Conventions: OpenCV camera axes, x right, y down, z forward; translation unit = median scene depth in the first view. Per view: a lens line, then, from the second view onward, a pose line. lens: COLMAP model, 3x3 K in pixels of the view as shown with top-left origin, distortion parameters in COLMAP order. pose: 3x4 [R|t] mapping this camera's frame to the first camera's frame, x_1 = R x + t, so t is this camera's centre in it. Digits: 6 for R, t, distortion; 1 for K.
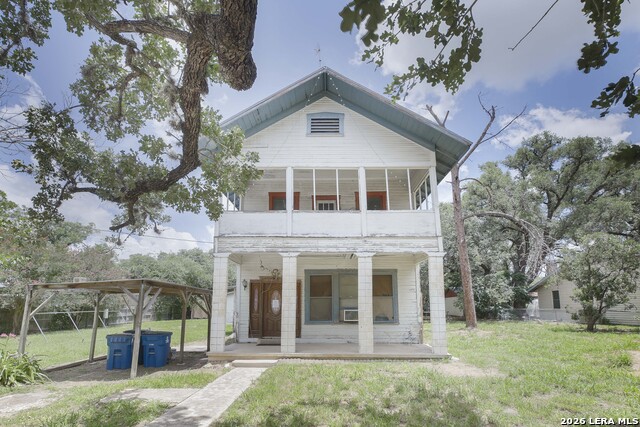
lens RADIAL K [[297.1, 0, 312.3], [0, 297.1, 255.1], [0, 0, 1]] dist [-0.021894, 0.001540]
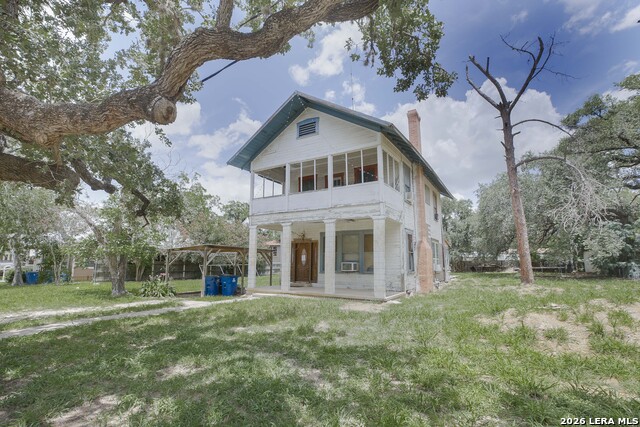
lens RADIAL K [[297.1, 0, 325.9], [0, 297.1, 212.2], [0, 0, 1]] dist [-0.021894, 0.001540]
pose [[0.862167, -0.080976, -0.500111, 0.794583], [0.077889, 0.996594, -0.027089, -0.005959], [0.500601, -0.015598, 0.865538, -0.165880]]
